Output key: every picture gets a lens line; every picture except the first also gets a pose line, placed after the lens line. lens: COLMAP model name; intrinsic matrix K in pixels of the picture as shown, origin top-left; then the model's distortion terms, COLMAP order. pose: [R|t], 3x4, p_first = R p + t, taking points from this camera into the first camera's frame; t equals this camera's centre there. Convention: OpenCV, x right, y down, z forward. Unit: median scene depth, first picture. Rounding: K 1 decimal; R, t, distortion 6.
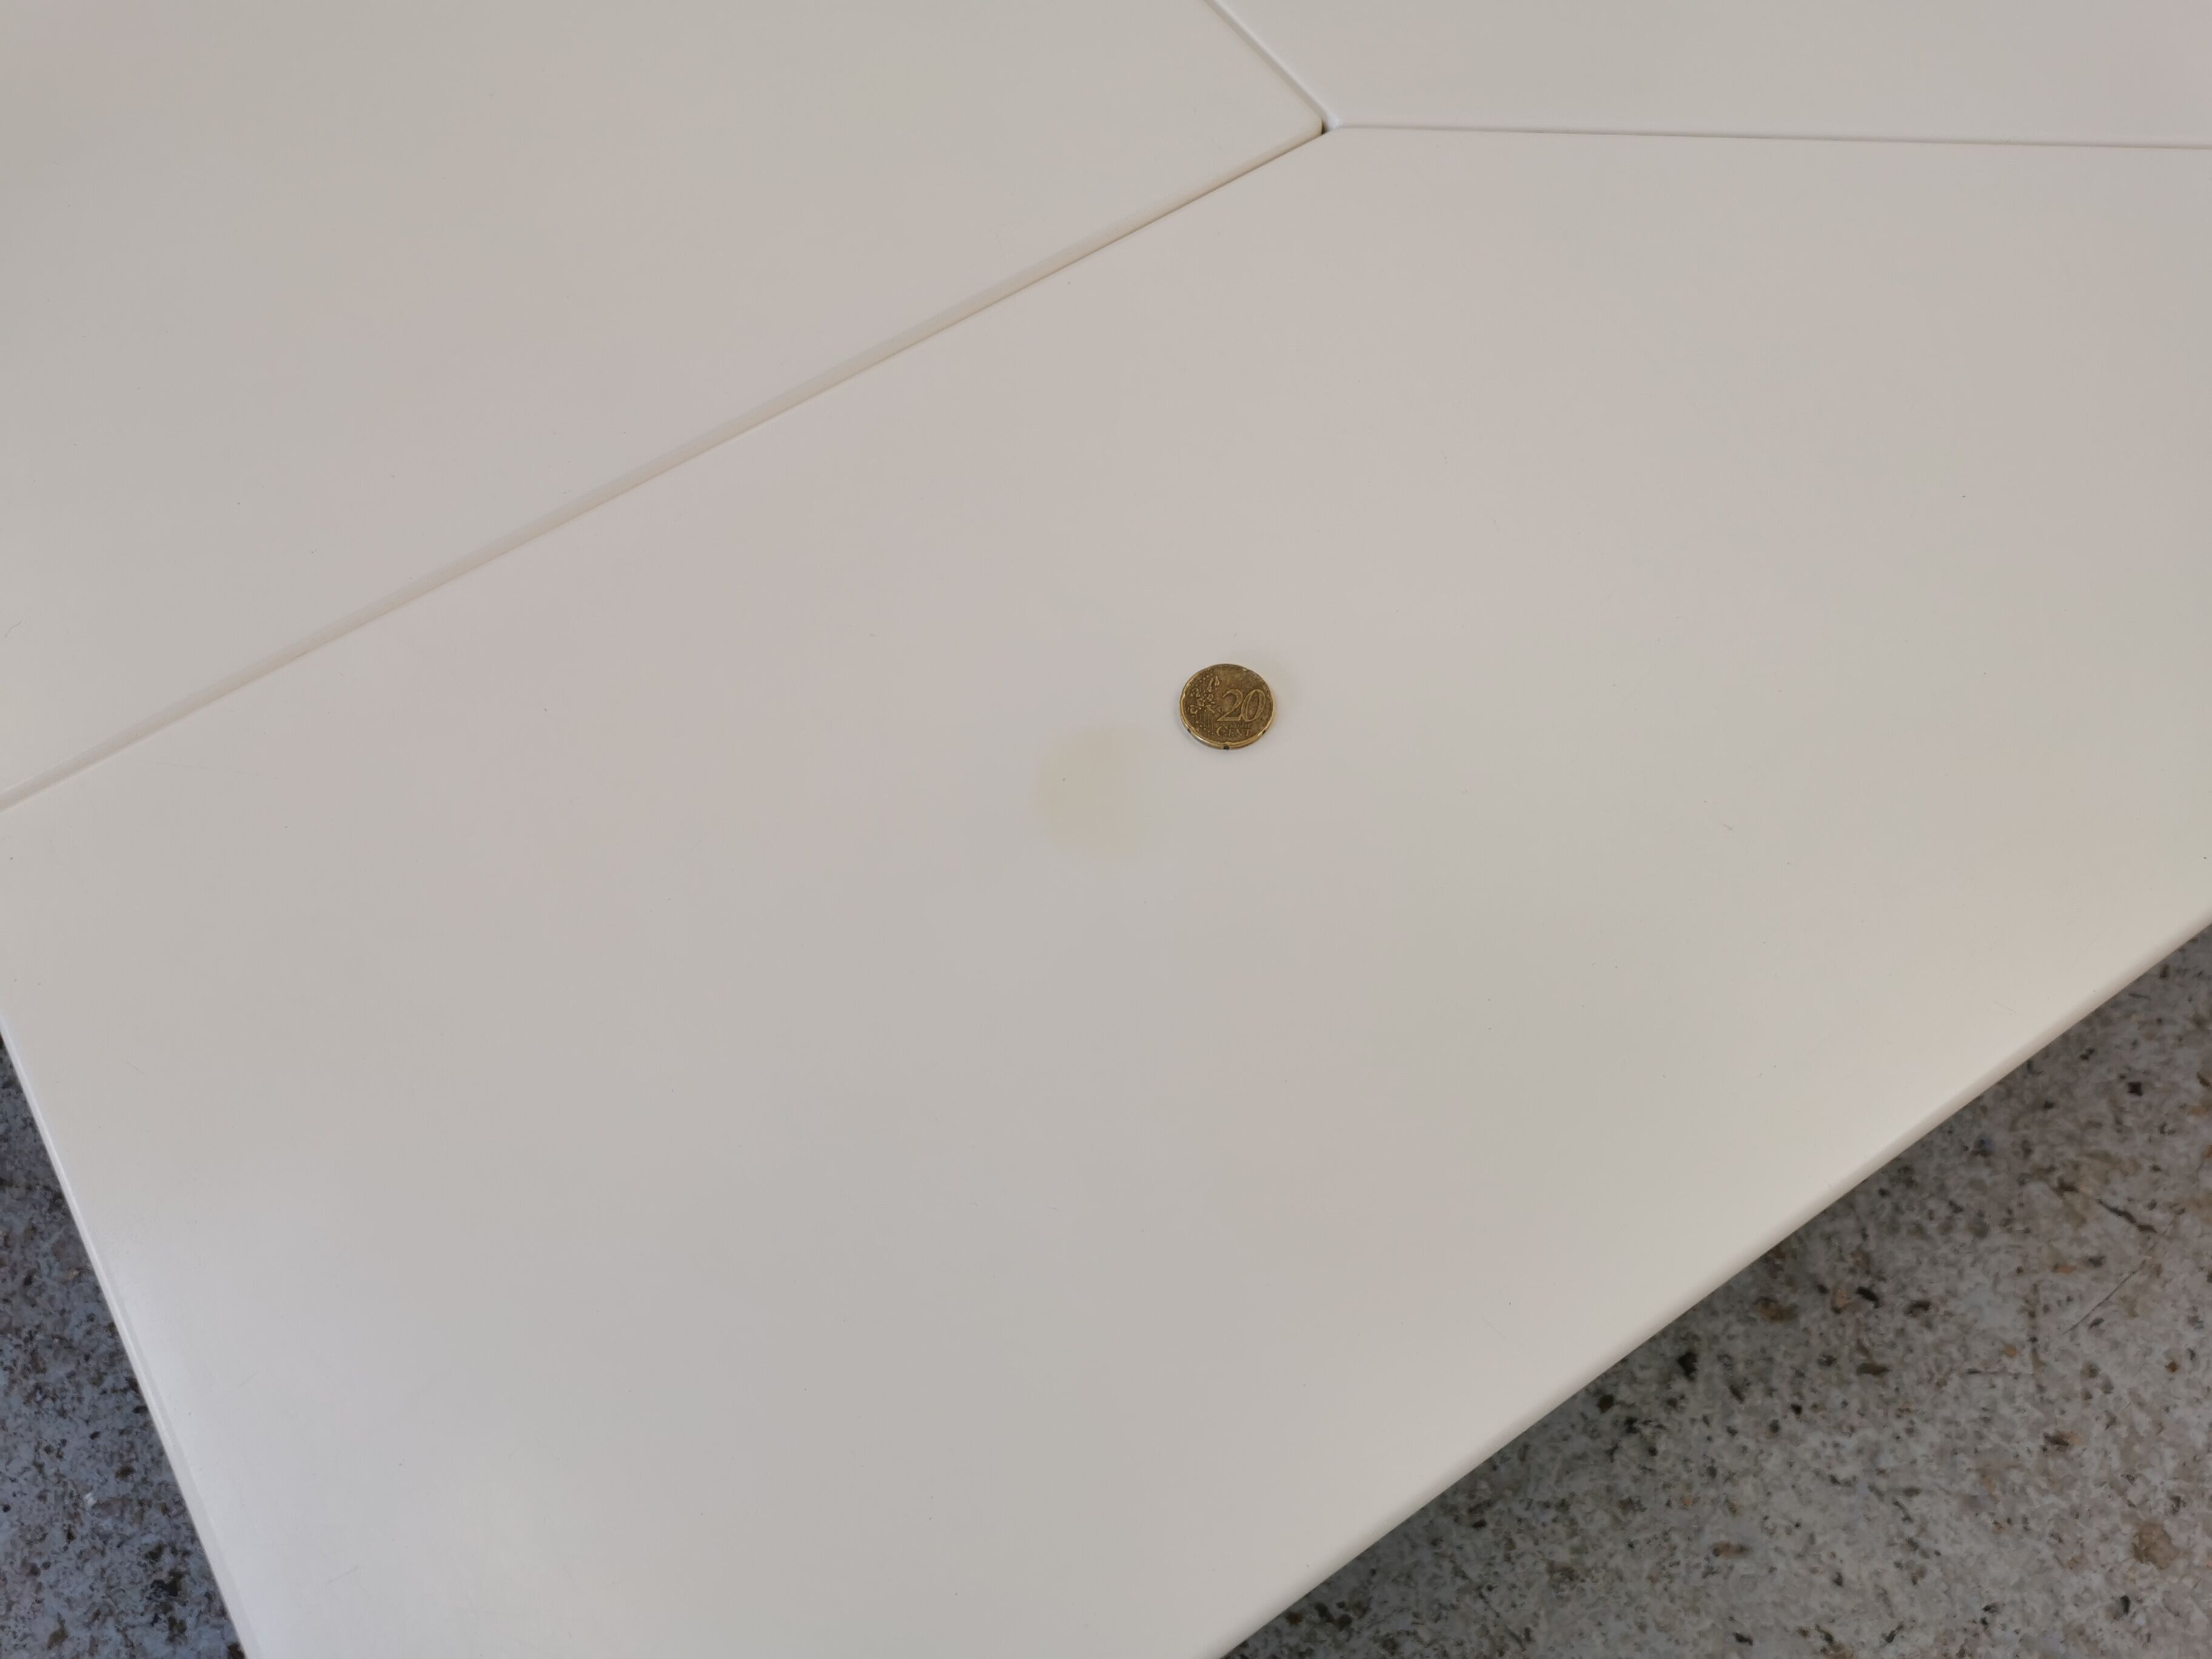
lens RADIAL K [[1703.3, 0, 1167.9], [0, 1703.3, 813.4], [0, 0, 1]] dist [0.056768, -0.052343]
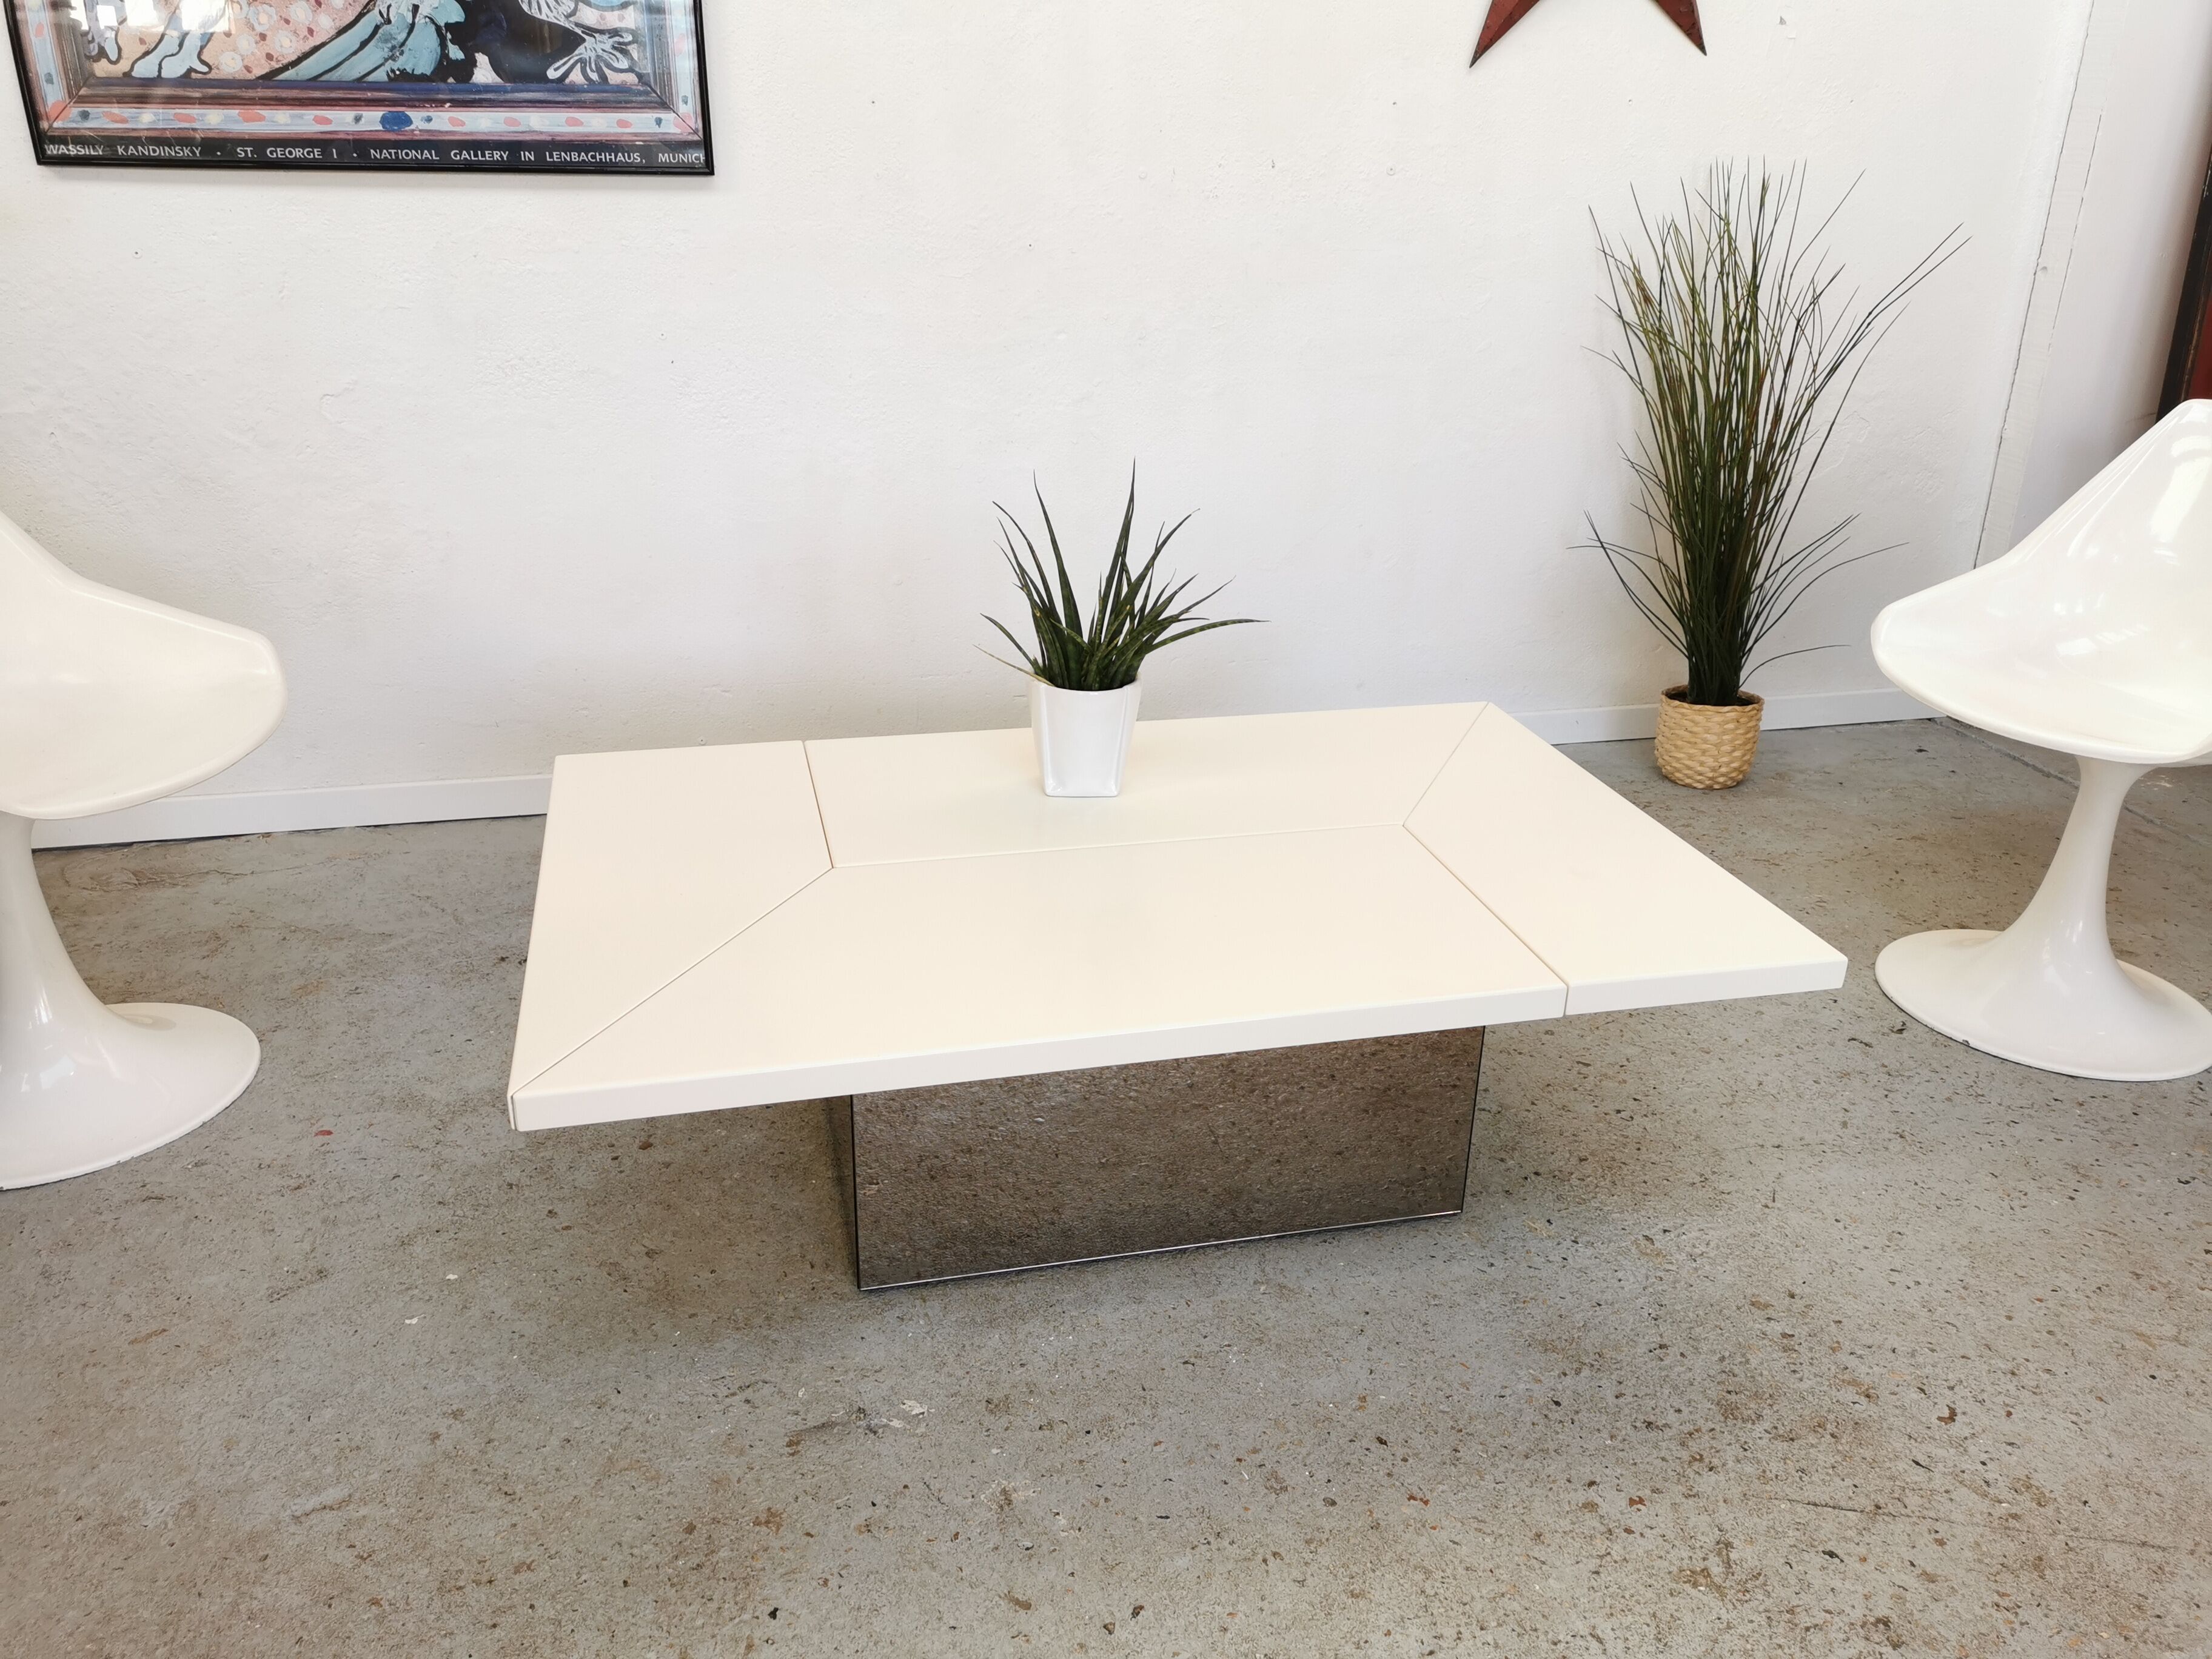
lens RADIAL K [[1703.3, 0, 1115.6], [0, 1703.3, 822.2], [0, 0, 1]] dist [0.056768, -0.052343]
pose [[0.394287, -0.334985, 0.855759, -2.593199], [0.811393, 0.564115, -0.153024, -0.259084], [-0.431485, 0.754692, 0.494227, -0.491195]]
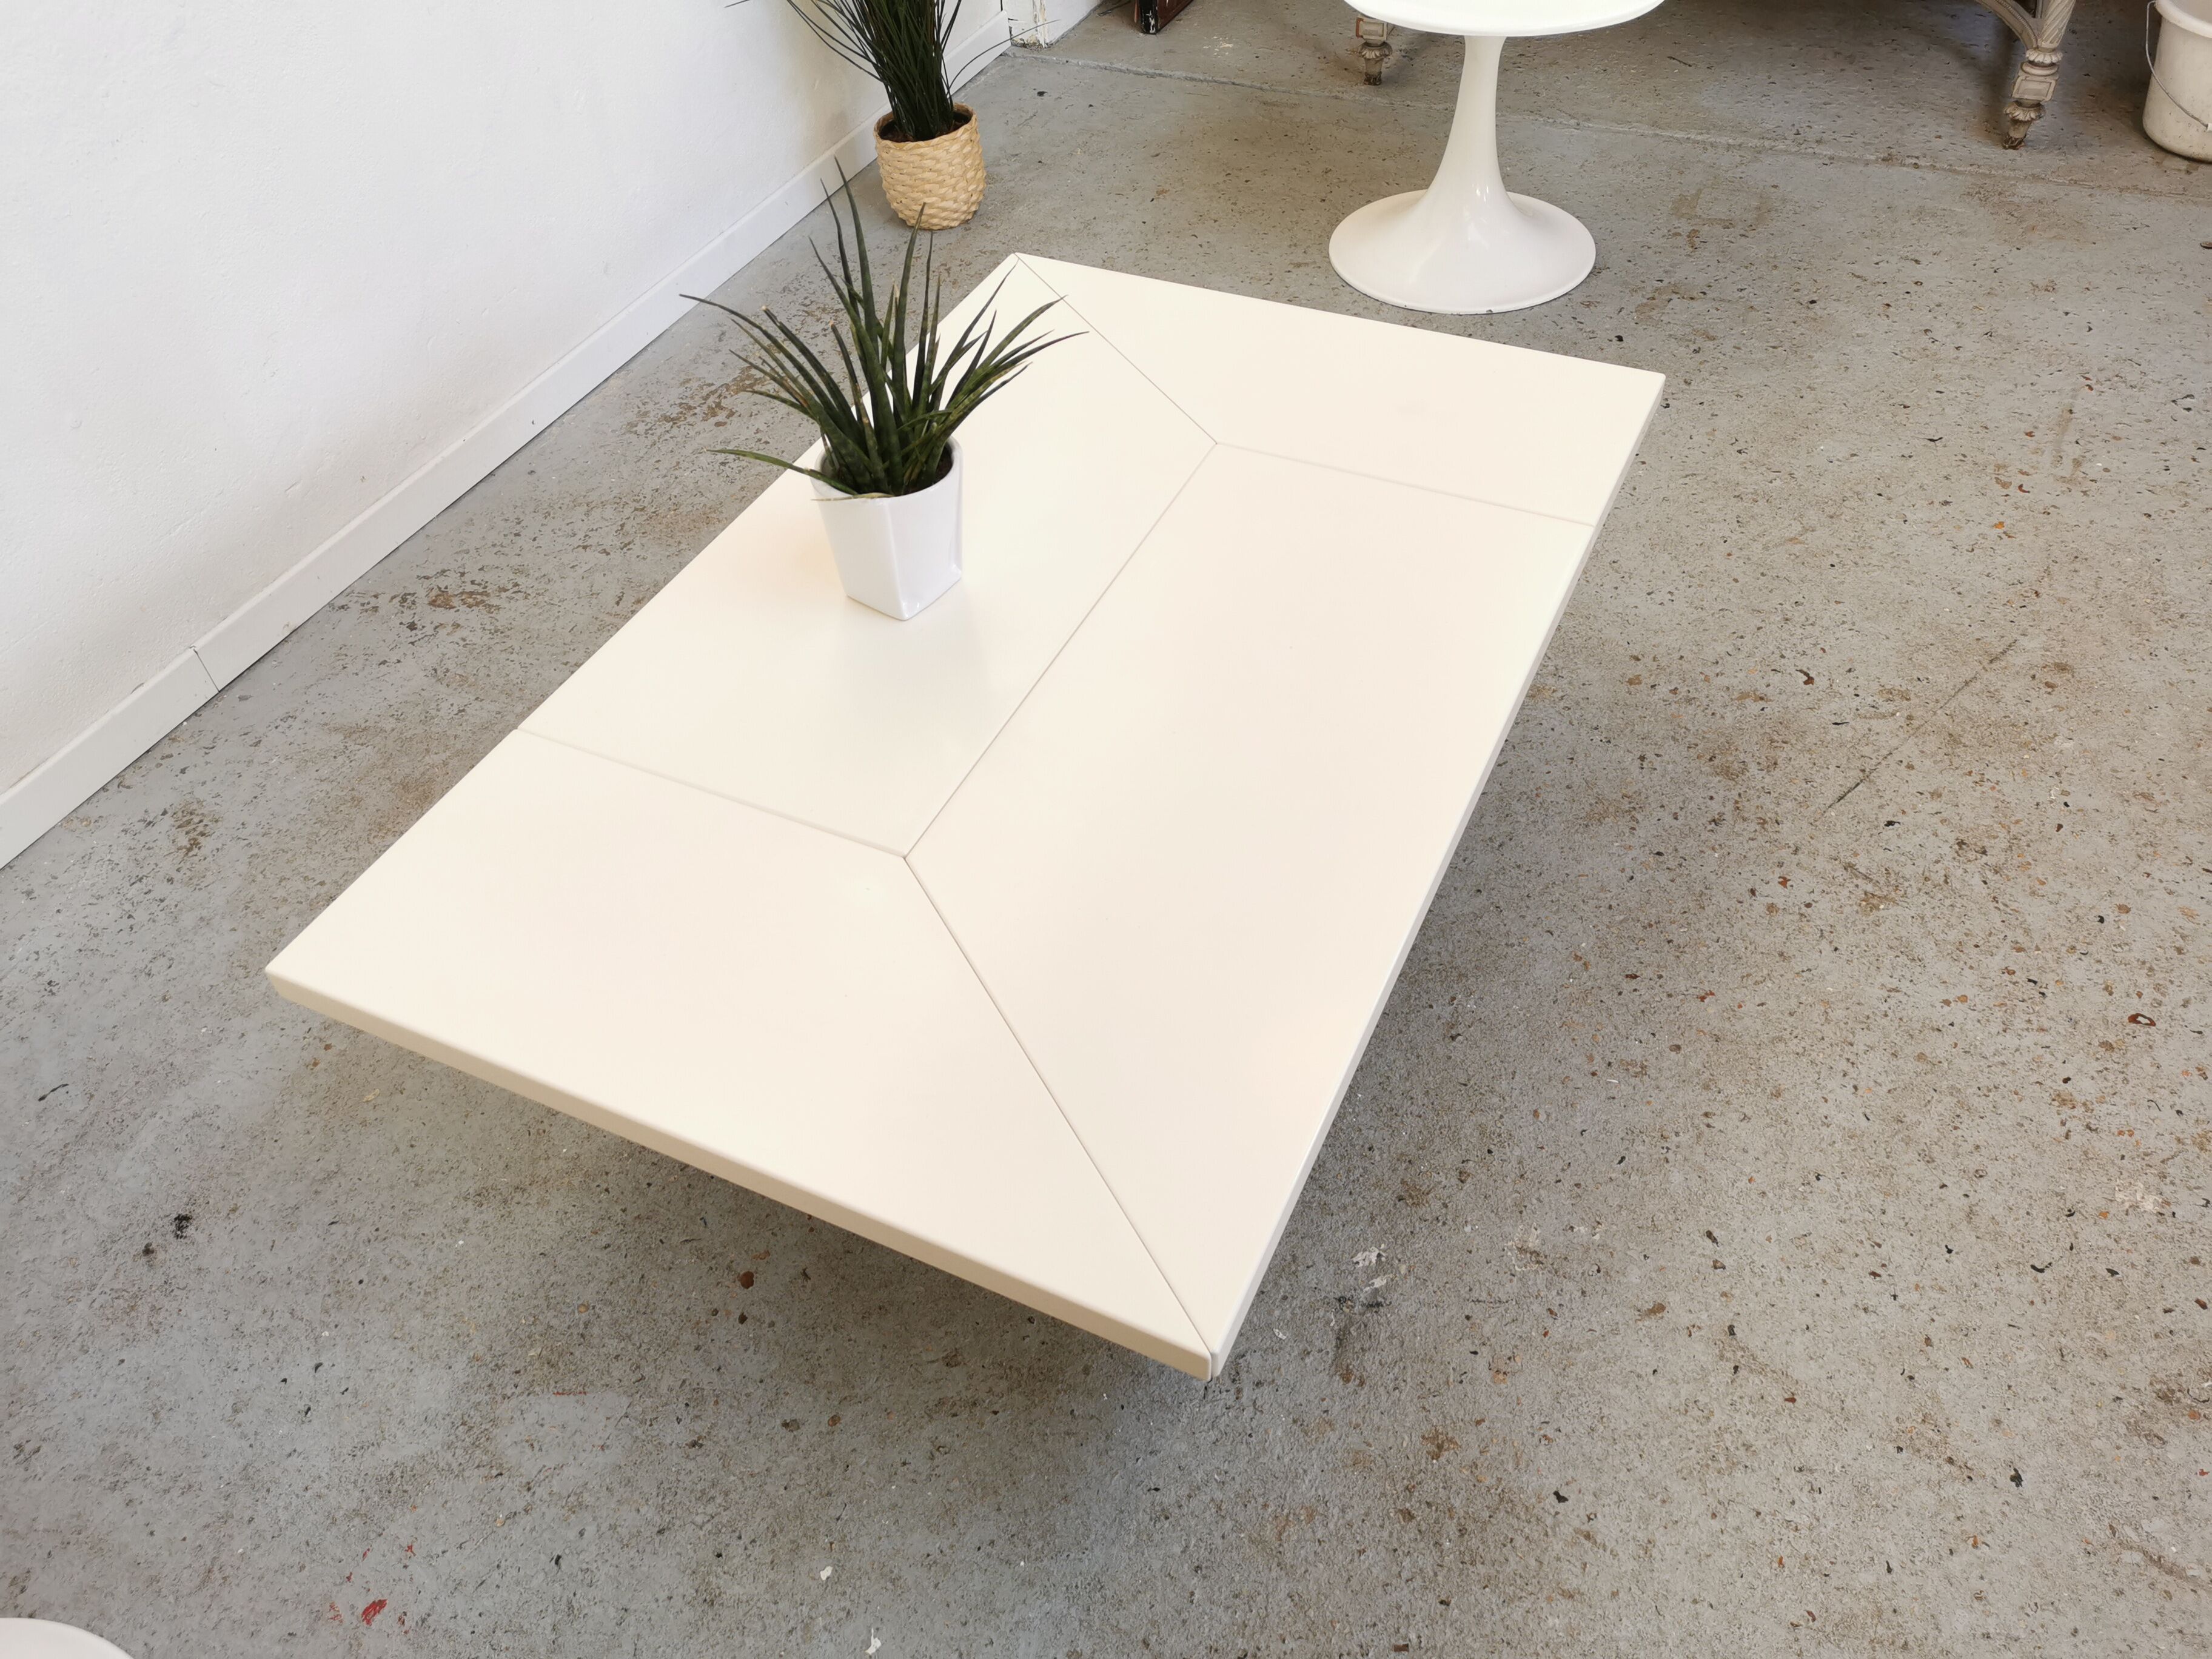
lens RADIAL K [[1703.3, 0, 1118.0], [0, 1703.3, 824.2], [0, 0, 1]] dist [0.056768, -0.052343]
pose [[-0.459400, -0.608521, 0.647035, -1.915715], [0.816577, -0.002708, 0.577230, -1.945535], [-0.349505, 0.793533, 0.498148, -0.059187]]
